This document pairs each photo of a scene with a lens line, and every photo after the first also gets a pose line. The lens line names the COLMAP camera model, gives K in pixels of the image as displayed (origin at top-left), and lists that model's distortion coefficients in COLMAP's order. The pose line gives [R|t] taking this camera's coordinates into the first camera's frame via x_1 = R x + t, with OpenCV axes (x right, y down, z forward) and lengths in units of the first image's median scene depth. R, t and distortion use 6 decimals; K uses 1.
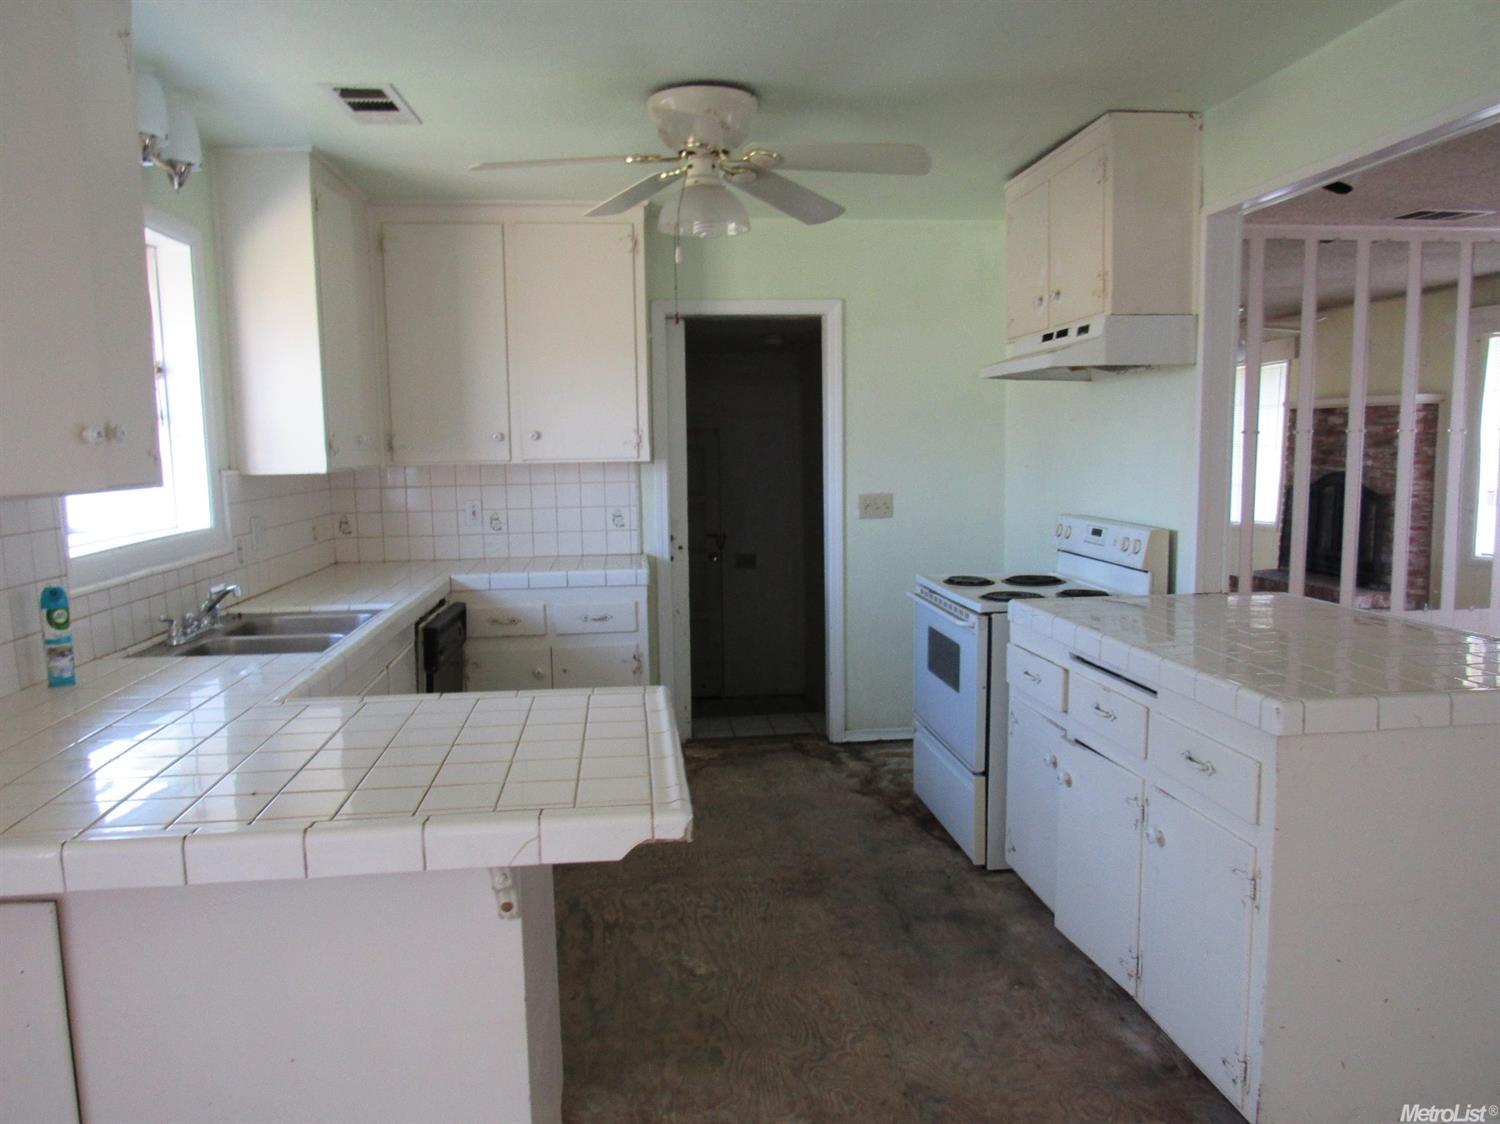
lens RADIAL K [[1075.6, 0, 750.0], [0, 1075.6, 562.0], [0, 0, 1]] dist [-0.028800, 0.008209]
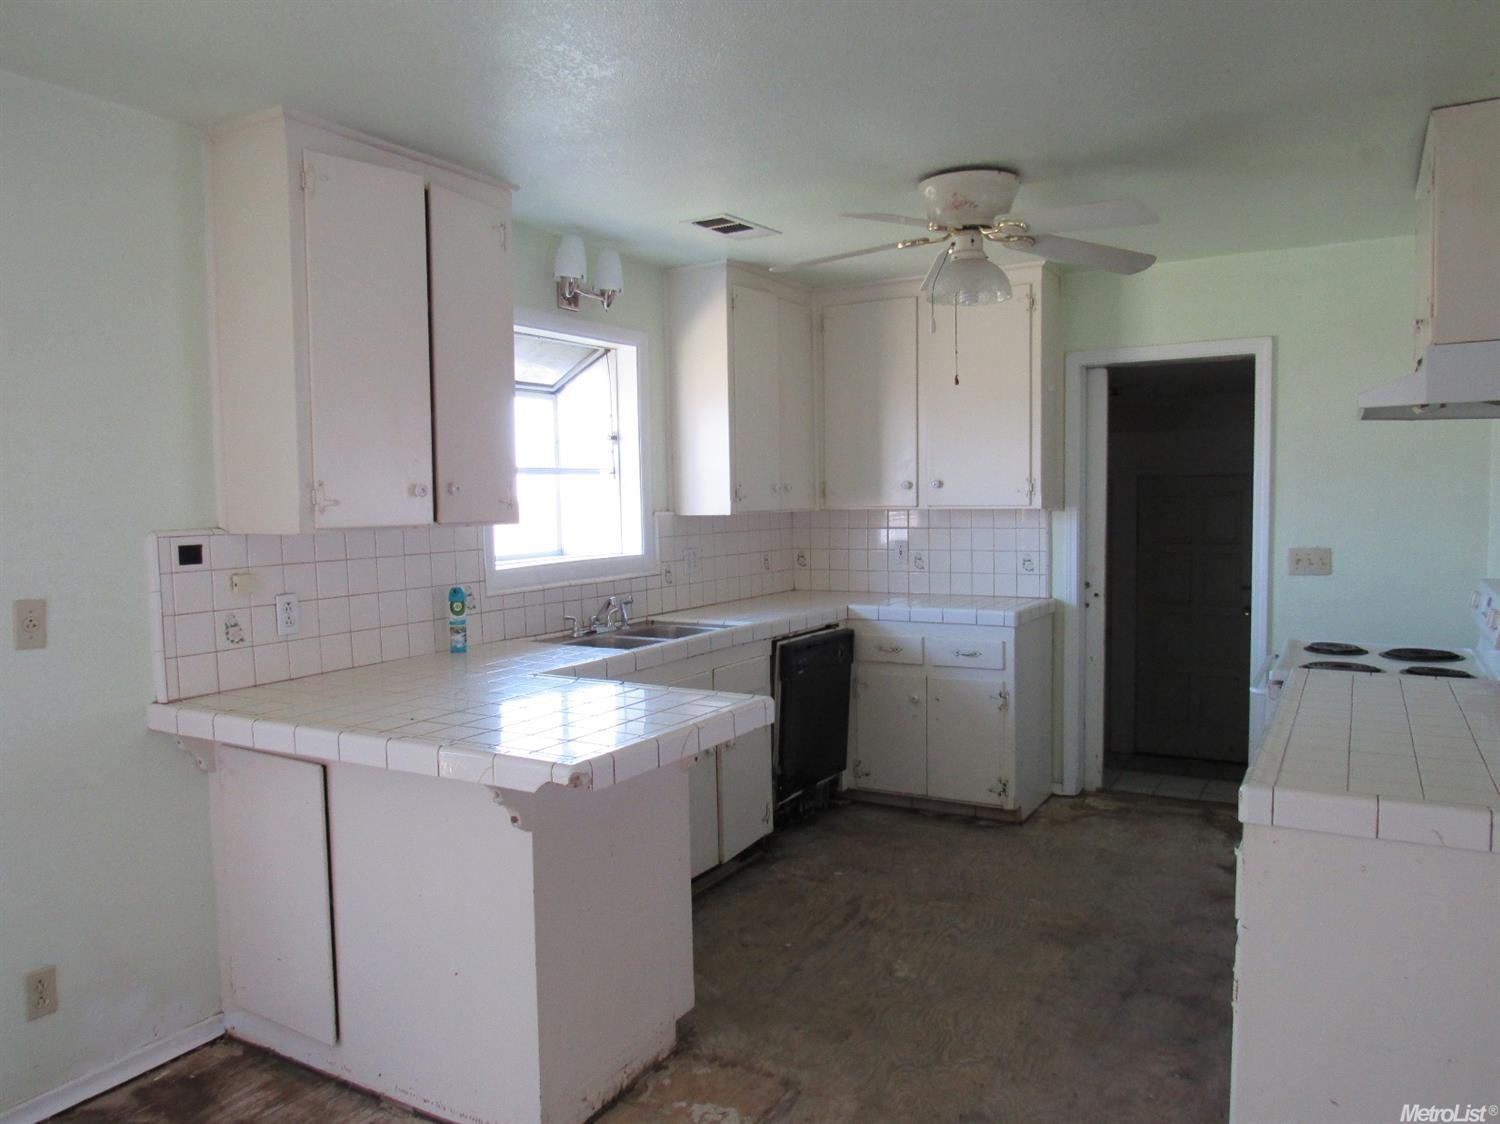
lens RADIAL K [[1075.6, 0, 750.0], [0, 1075.6, 562.0], [0, 0, 1]] dist [-0.028800, 0.008209]
pose [[0.802567, 0.042017, -0.595081, 0.318445], [-0.064579, 0.997774, -0.016646, -0.007525], [0.593056, 0.051789, 0.803494, 0.004401]]
